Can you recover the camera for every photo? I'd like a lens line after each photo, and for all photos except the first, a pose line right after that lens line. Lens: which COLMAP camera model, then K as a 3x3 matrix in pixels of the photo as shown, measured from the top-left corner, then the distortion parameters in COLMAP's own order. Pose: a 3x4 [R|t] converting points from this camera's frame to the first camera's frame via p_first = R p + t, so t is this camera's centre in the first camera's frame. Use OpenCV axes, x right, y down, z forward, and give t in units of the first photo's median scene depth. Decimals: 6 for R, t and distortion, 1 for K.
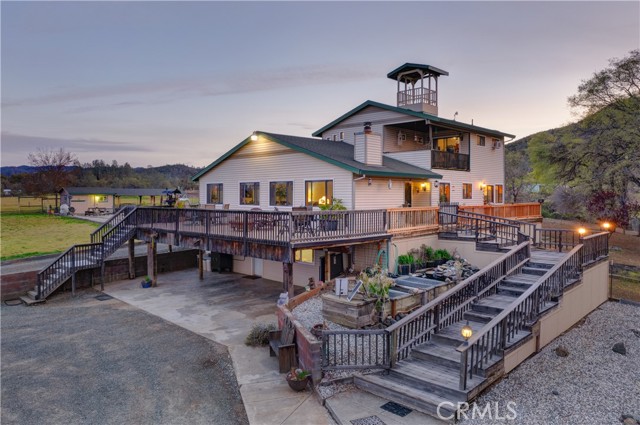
lens RADIAL K [[402.5, 0, 308.2], [0, 402.5, 209.8], [0, 0, 1]] dist [-0.097966, 0.097594]
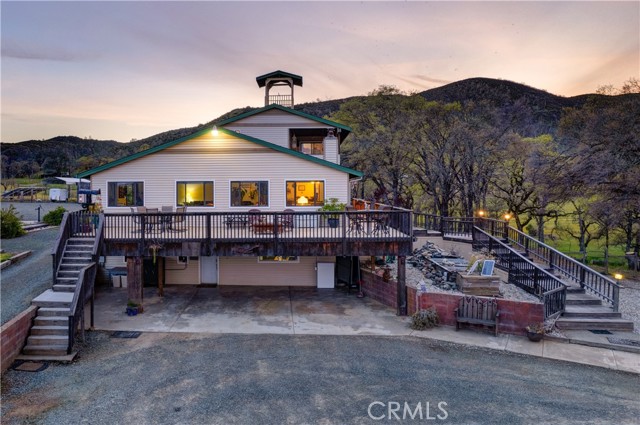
lens RADIAL K [[402.5, 0, 308.2], [0, 402.5, 209.8], [0, 0, 1]] dist [-0.097966, 0.097594]
pose [[0.792979, -0.029240, 0.608546, -0.914163], [0.025371, 0.999566, 0.014968, -0.020670], [-0.608720, 0.003570, 0.793377, 0.256707]]
